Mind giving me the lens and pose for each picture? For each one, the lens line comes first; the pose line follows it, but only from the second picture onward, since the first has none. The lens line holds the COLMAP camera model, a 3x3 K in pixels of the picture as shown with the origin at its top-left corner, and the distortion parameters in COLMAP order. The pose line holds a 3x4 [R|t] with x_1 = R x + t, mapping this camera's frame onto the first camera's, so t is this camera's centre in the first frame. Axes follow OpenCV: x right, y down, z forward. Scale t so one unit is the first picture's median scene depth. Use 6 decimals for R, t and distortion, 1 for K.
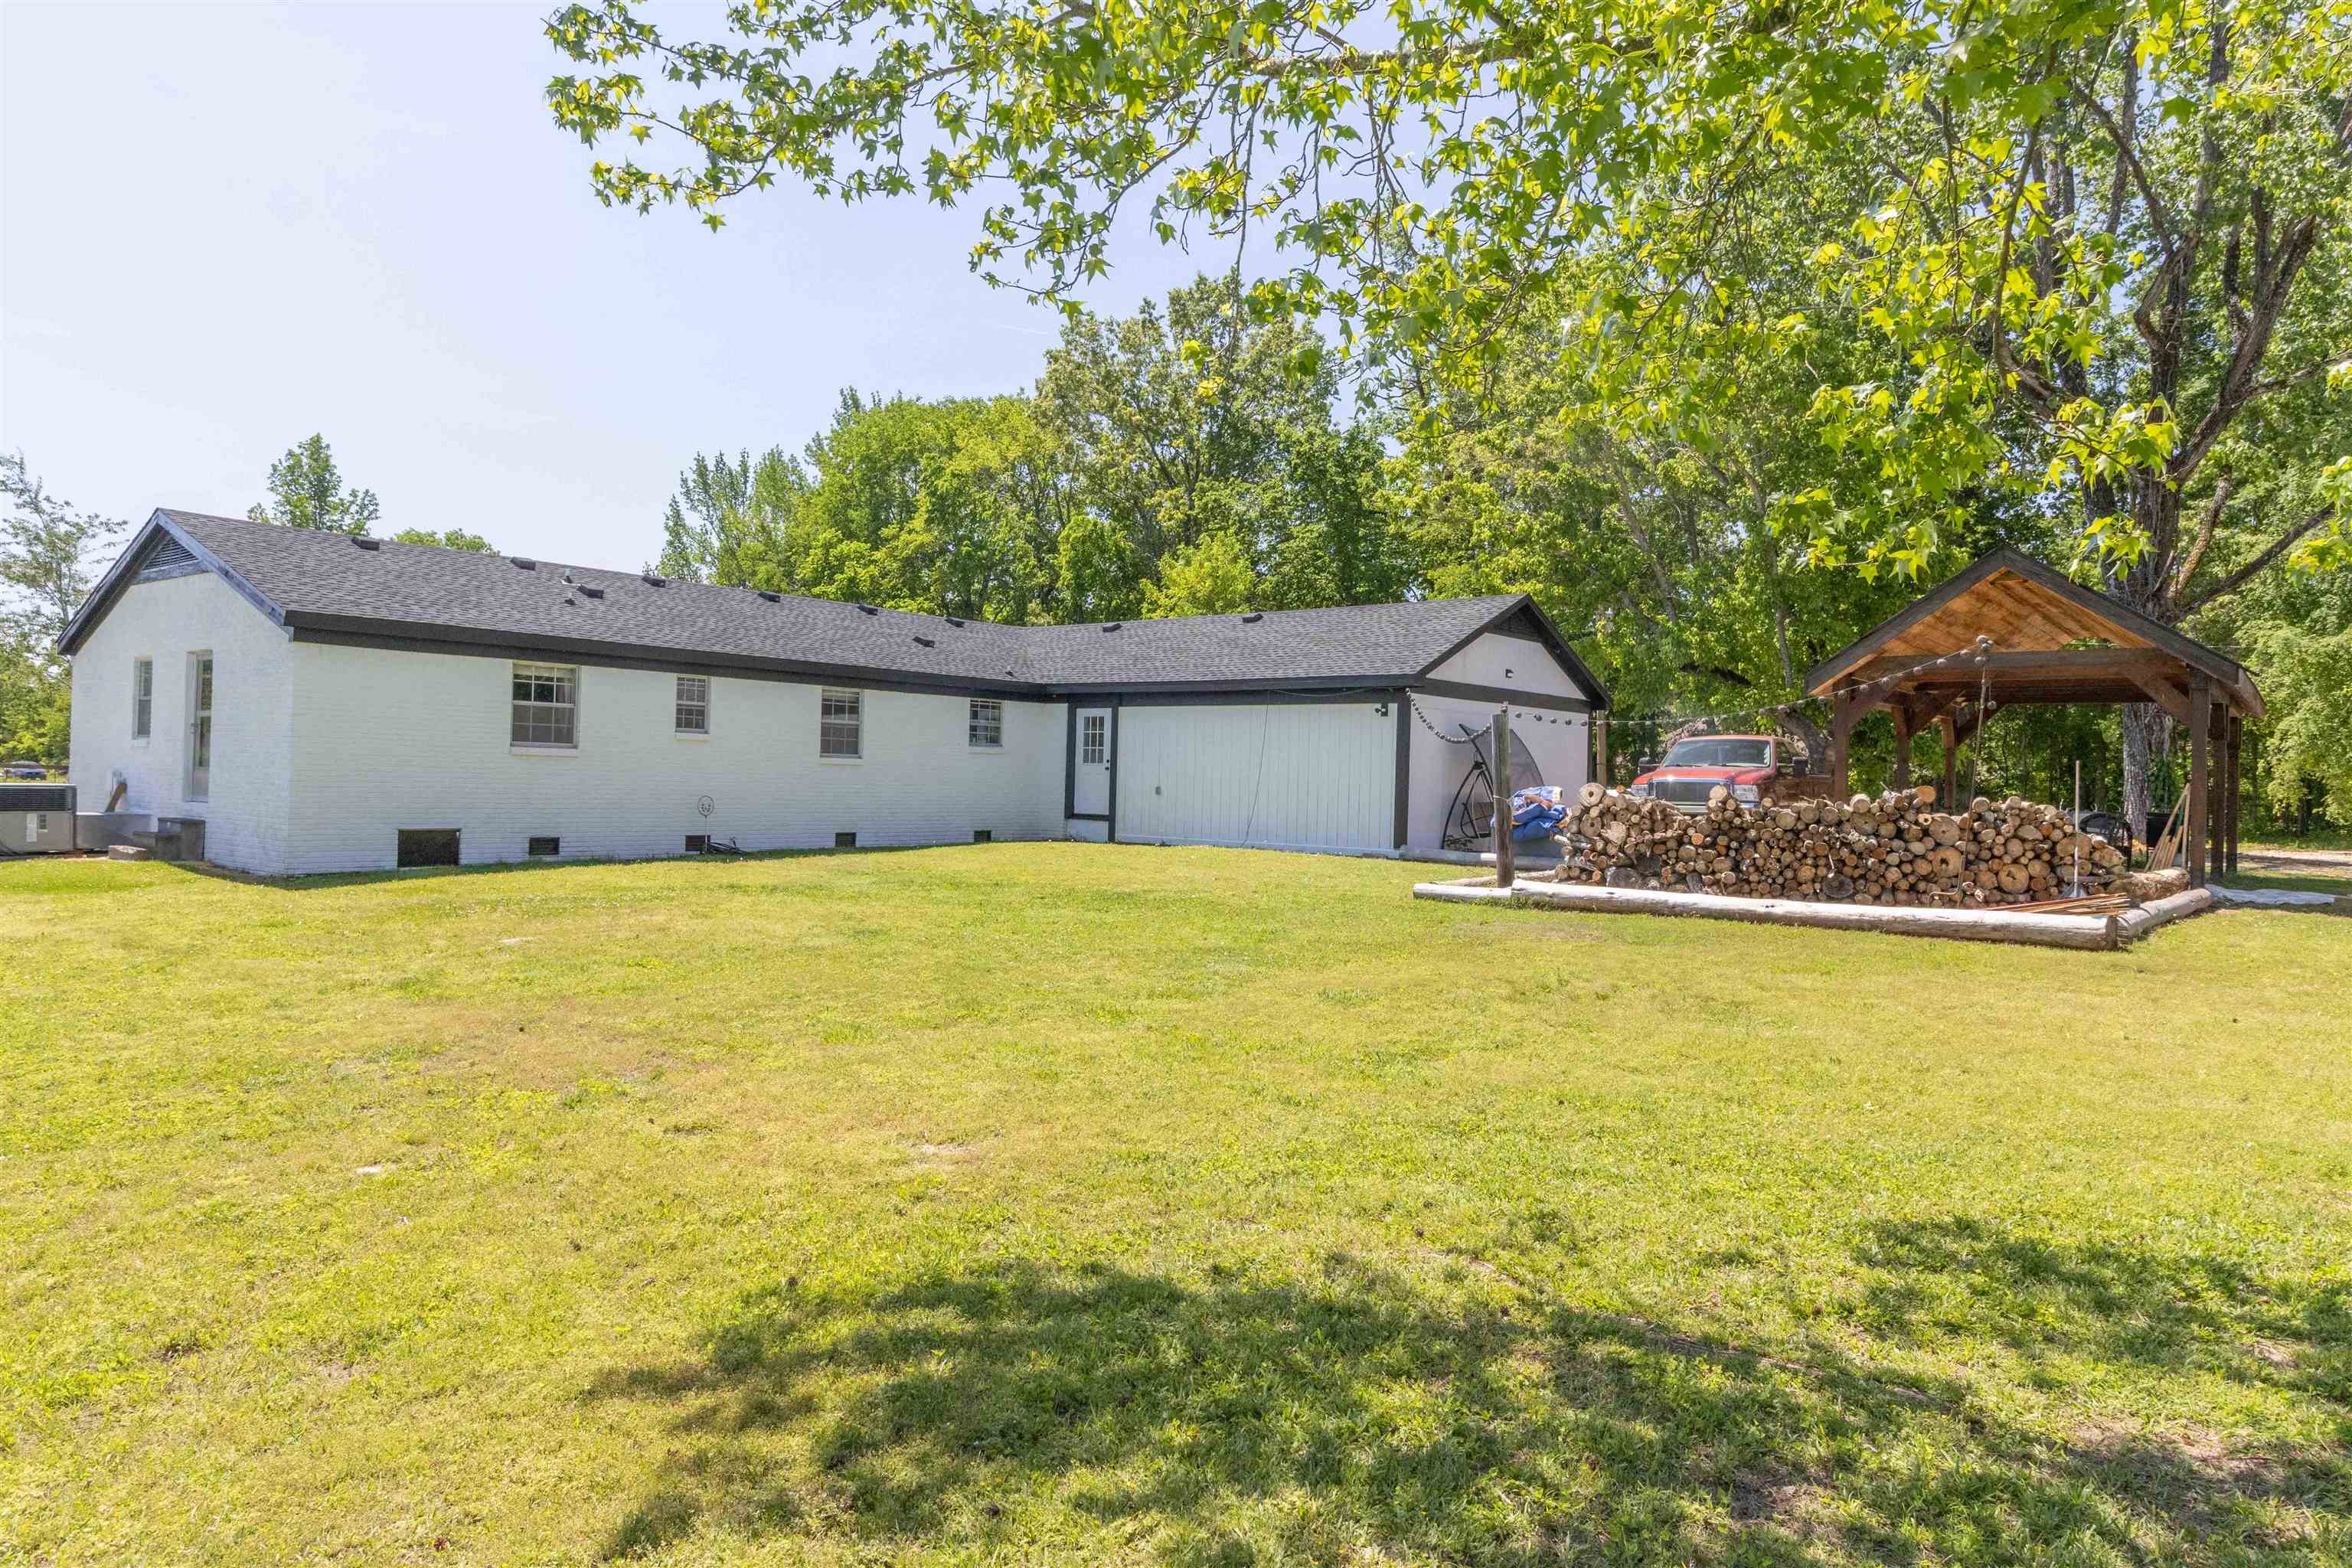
lens RADIAL K [[1467.9, 0, 1176.0], [0, 1467.9, 784.0], [0, 0, 1]] dist [-0.010247, 0.000080]
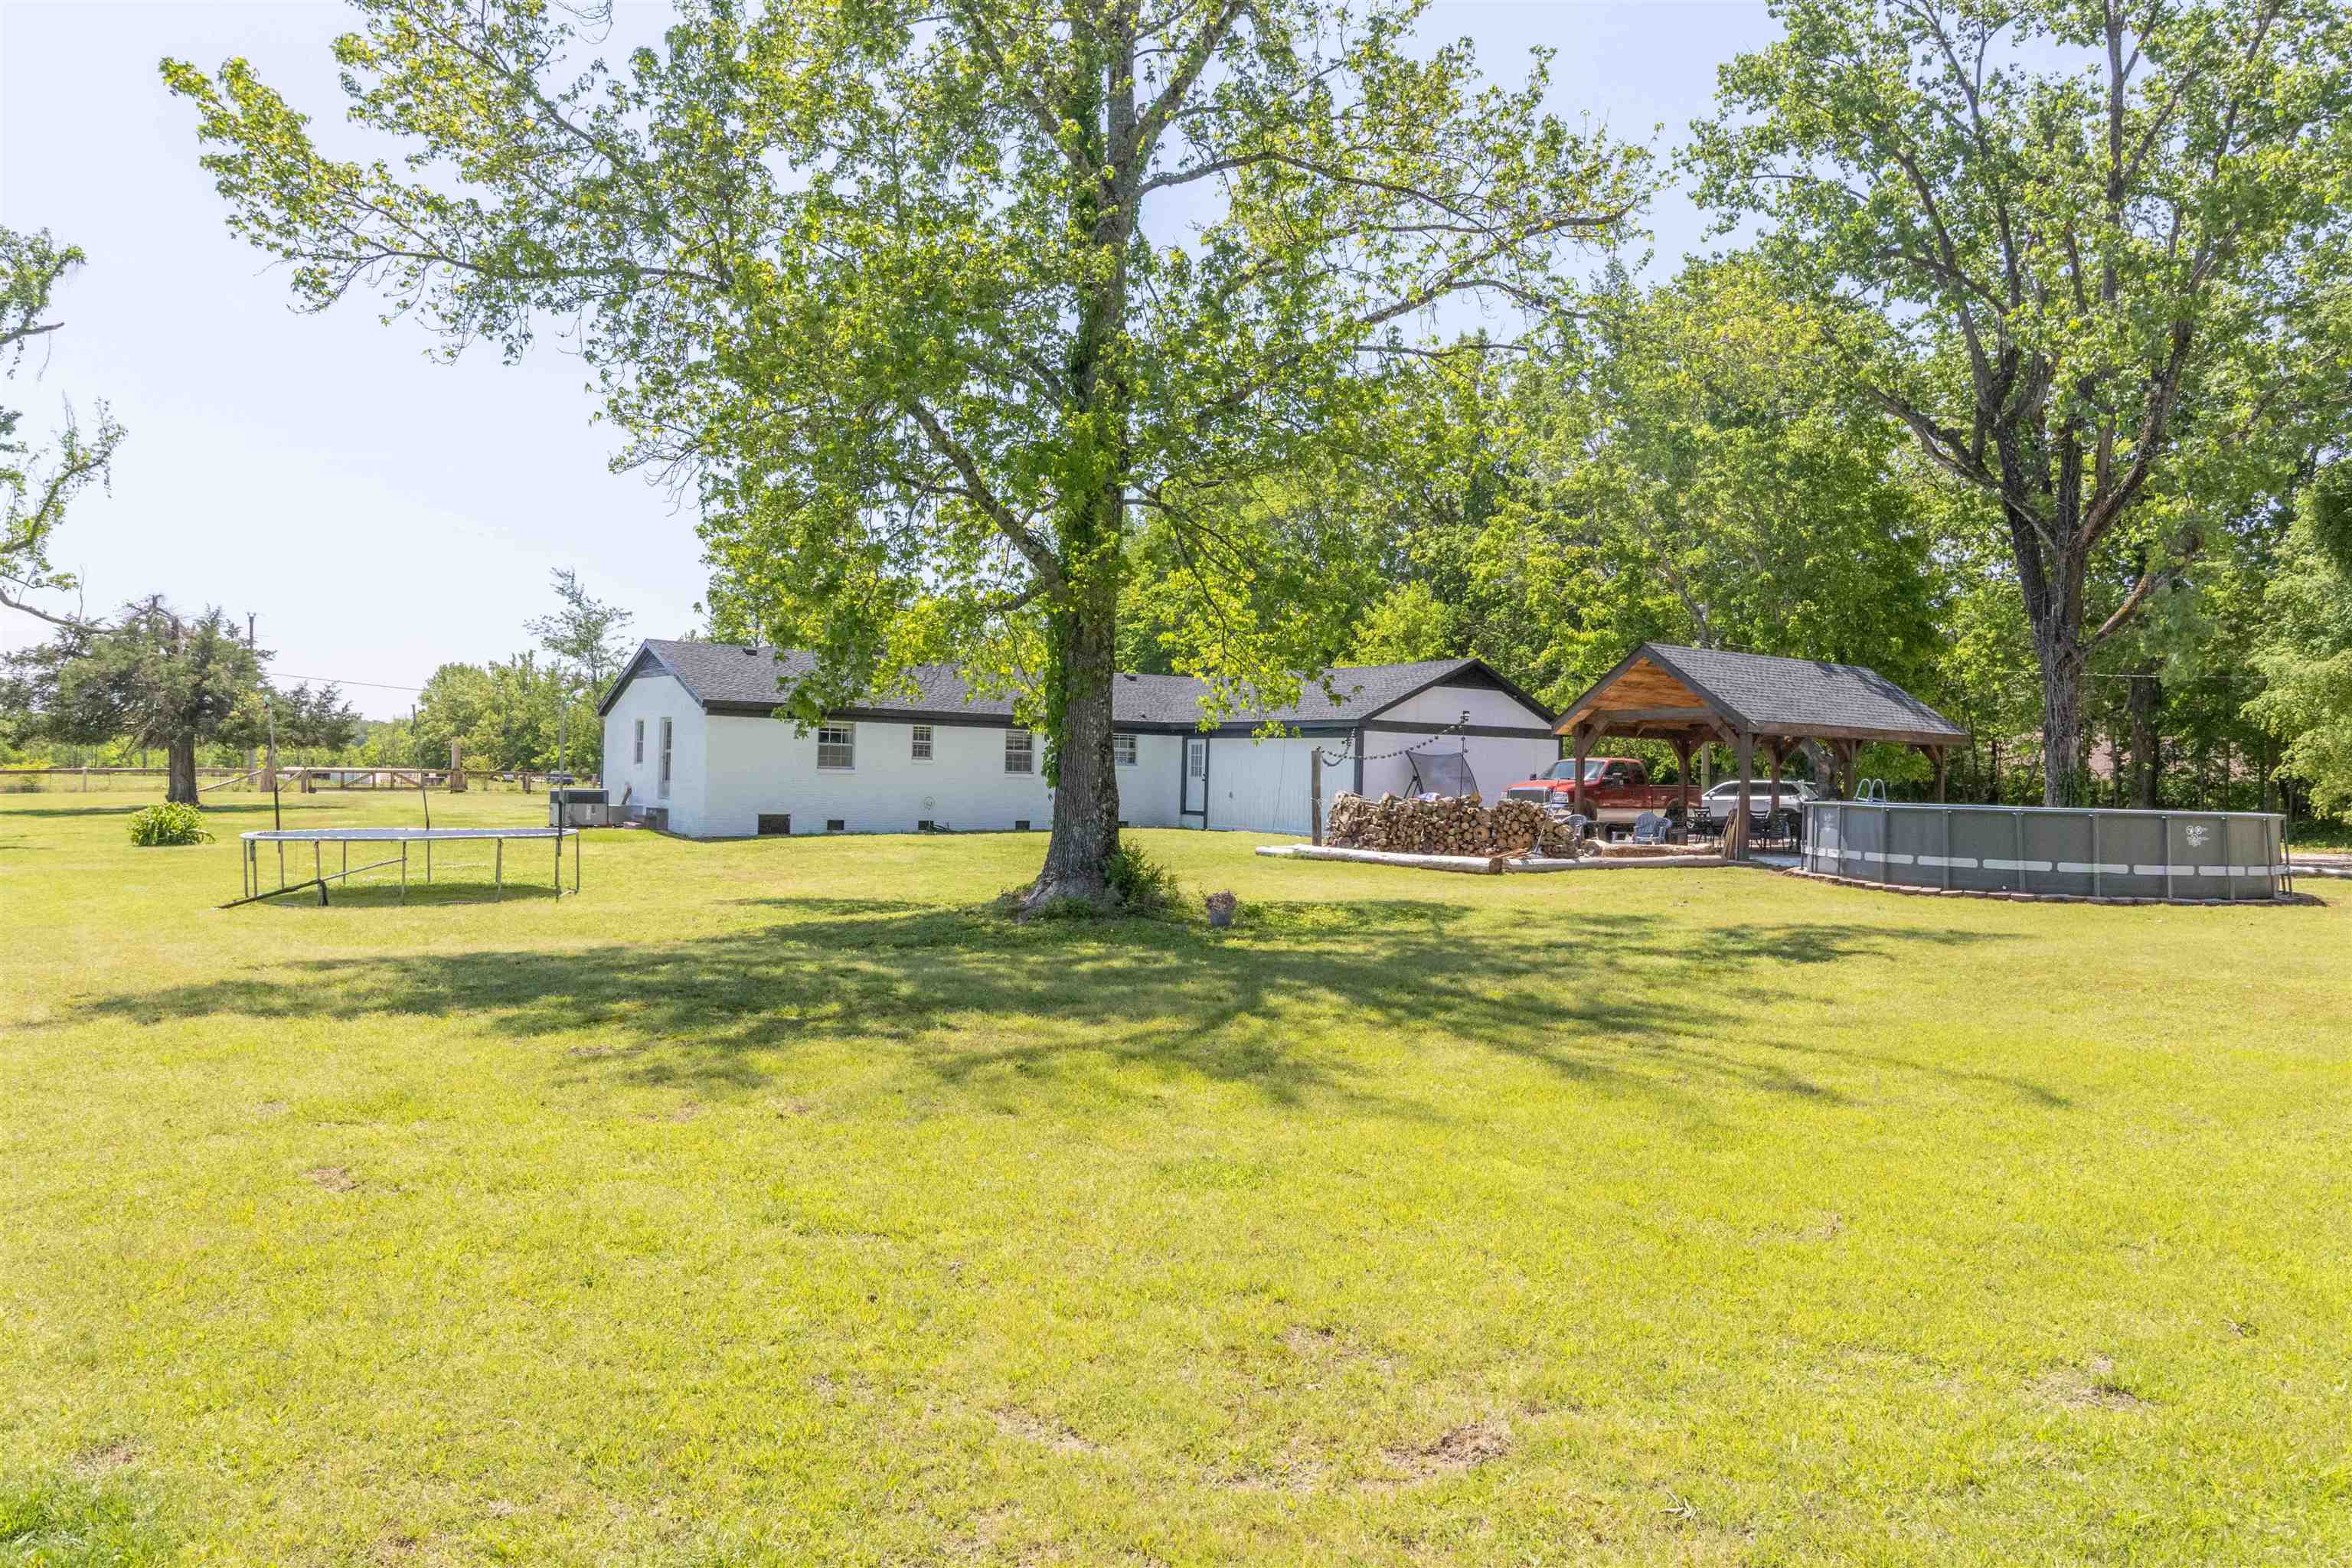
lens RADIAL K [[1607.4, 0, 1176.0], [0, 1607.4, 784.0], [0, 0, 1]] dist [0.005776, 0.000775]
pose [[0.956561, 0.000888, -0.291530, 0.479018], [-0.002085, 0.999991, -0.003796, -0.000233], [0.291524, 0.004239, 0.956554, -0.670008]]
